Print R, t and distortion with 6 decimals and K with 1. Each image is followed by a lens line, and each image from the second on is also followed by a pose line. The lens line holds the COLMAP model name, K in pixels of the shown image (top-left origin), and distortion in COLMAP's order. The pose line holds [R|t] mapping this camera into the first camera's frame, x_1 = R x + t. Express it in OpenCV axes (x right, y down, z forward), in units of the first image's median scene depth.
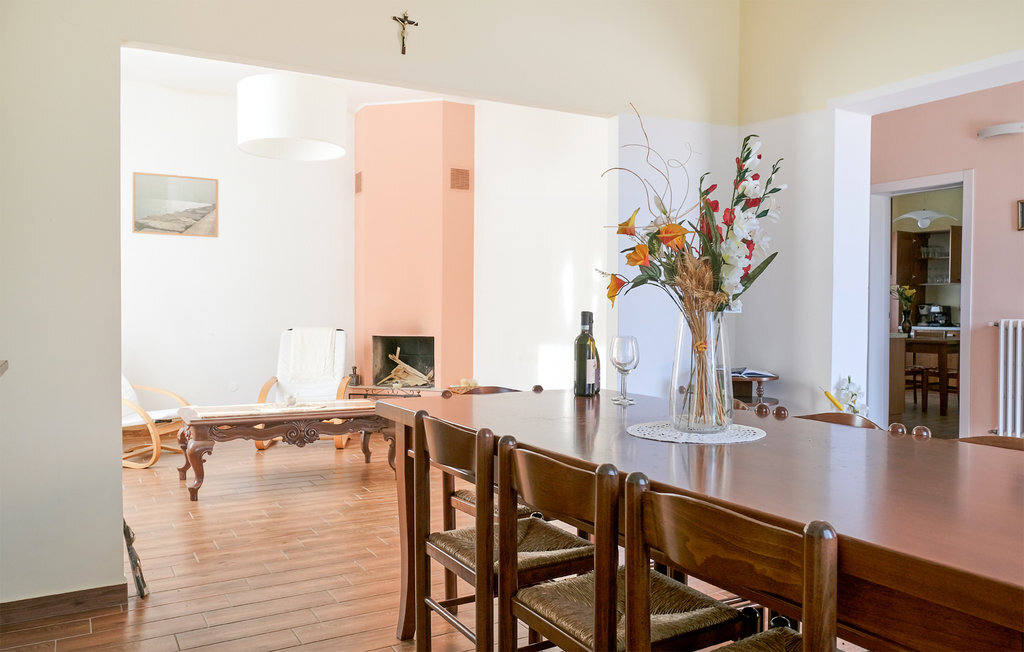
lens RADIAL K [[790.8, 0, 506.7], [0, 790.8, 328.4], [0, 0, 1]] dist [-0.046993, 0.013840]
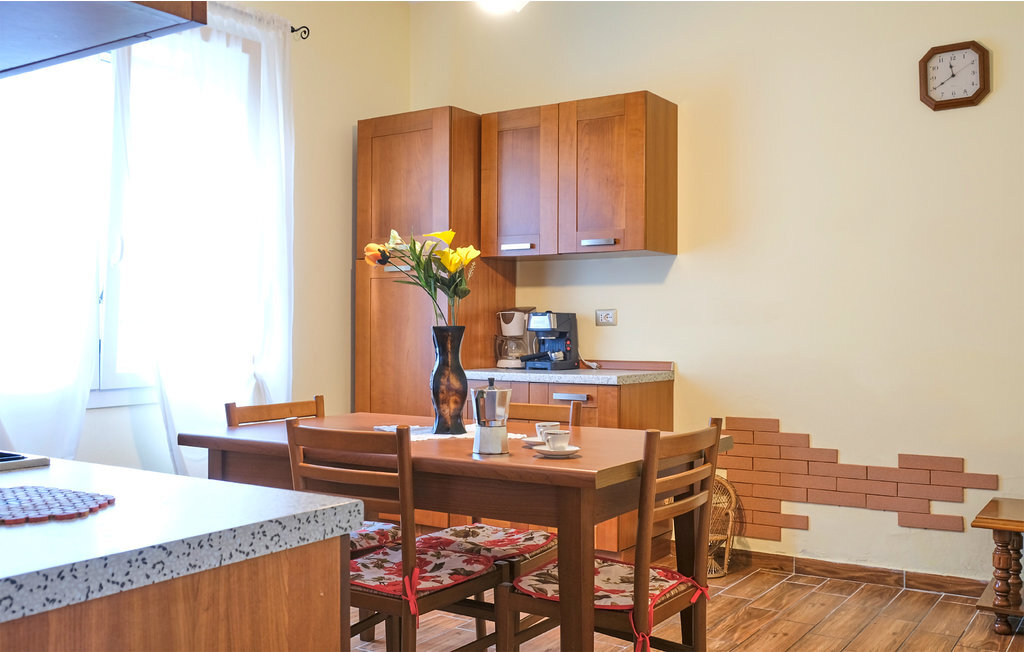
lens RADIAL K [[937.6, 0, 510.7], [0, 937.6, 328.5], [0, 0, 1]] dist [-0.016879, 0.000000]
pose [[0.890215, 0.000045, 0.455540, 0.332741], [0.011874, 0.999658, -0.023302, -0.011409], [-0.455386, 0.026153, 0.889910, 0.608246]]
